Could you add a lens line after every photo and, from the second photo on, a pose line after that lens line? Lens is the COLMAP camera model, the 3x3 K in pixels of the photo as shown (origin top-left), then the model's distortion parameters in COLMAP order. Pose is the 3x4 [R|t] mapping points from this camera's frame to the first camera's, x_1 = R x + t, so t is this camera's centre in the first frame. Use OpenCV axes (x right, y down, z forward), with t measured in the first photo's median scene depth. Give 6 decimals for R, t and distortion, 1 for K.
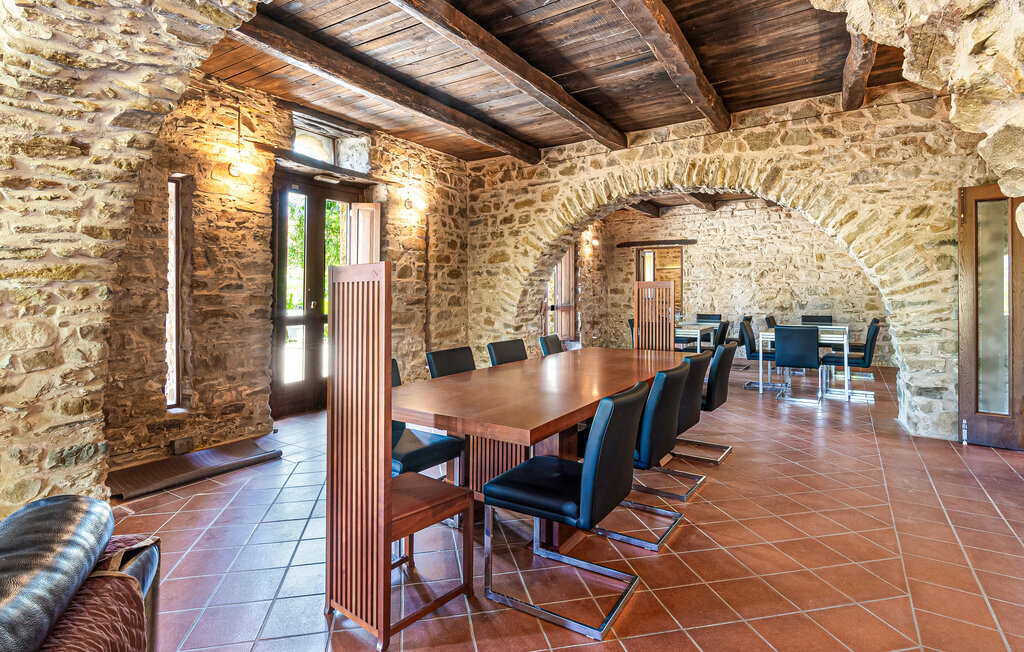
lens RADIAL K [[499.9, 0, 493.1], [0, 499.9, 303.5], [0, 0, 1]] dist [0.000893, 0.000753]
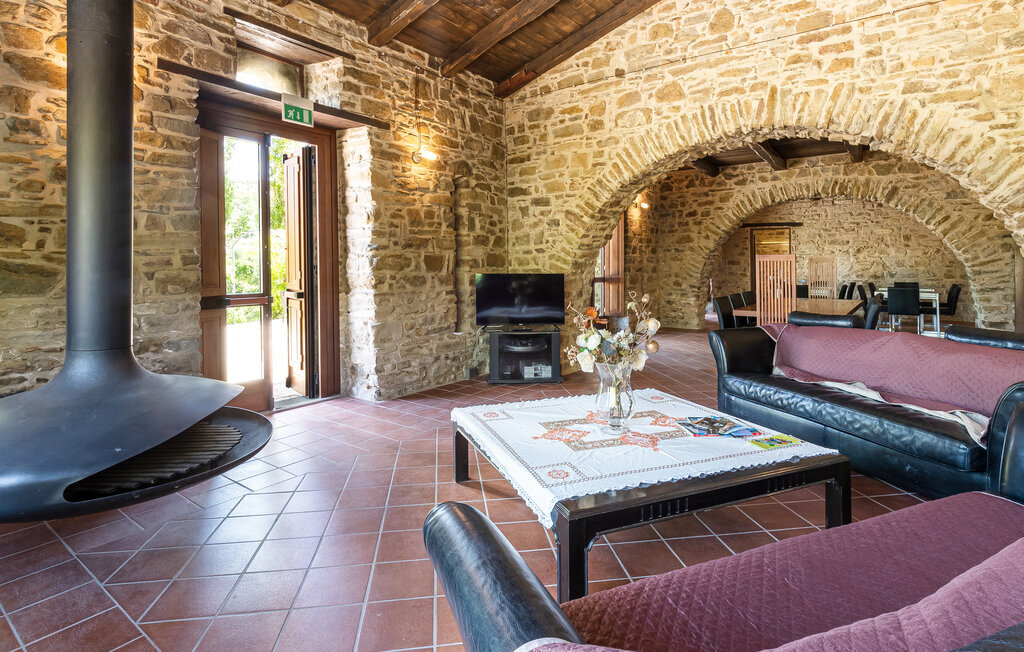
lens RADIAL K [[499.9, 0, 508.4], [0, 499.9, 267.6], [0, 0, 1]] dist [0.000893, 0.000753]
pose [[0.998655, 0.006010, -0.051500, -0.462321], [-0.006606, 0.999913, -0.011417, 0.009947], [0.051427, 0.011742, 0.998608, -0.519524]]
